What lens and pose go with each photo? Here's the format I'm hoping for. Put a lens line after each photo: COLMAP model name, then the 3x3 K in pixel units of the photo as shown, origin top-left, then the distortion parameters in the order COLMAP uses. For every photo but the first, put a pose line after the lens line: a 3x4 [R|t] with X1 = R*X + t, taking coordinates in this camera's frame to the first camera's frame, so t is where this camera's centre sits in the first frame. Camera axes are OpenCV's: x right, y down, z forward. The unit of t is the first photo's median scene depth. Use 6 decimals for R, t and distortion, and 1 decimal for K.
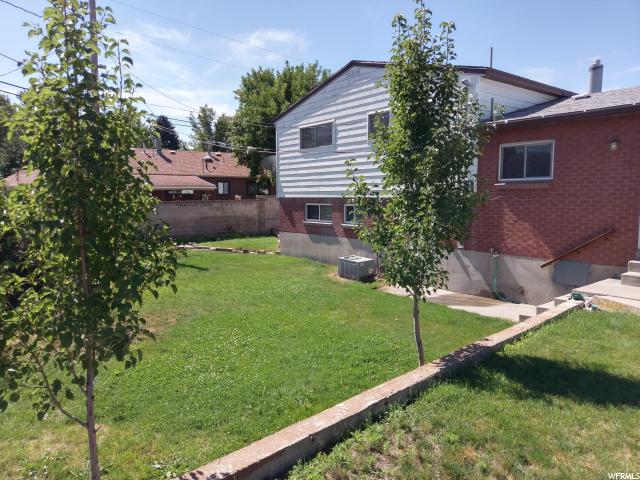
lens RADIAL K [[461.7, 0, 311.9], [0, 461.7, 239.3], [0, 0, 1]] dist [0.076479, -0.075765]
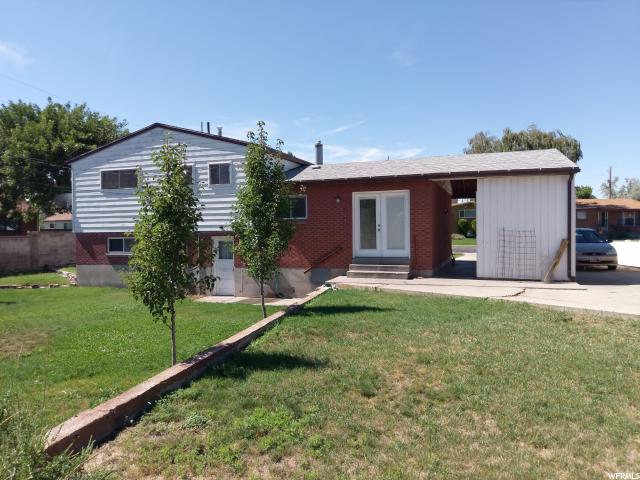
lens RADIAL K [[461.7, 0, 311.9], [0, 461.7, 239.3], [0, 0, 1]] dist [0.076479, -0.075765]
pose [[0.854304, -0.017982, 0.519462, -0.181094], [0.058403, 0.996393, -0.061557, 0.025230], [-0.516481, 0.082926, 0.852274, -0.218367]]
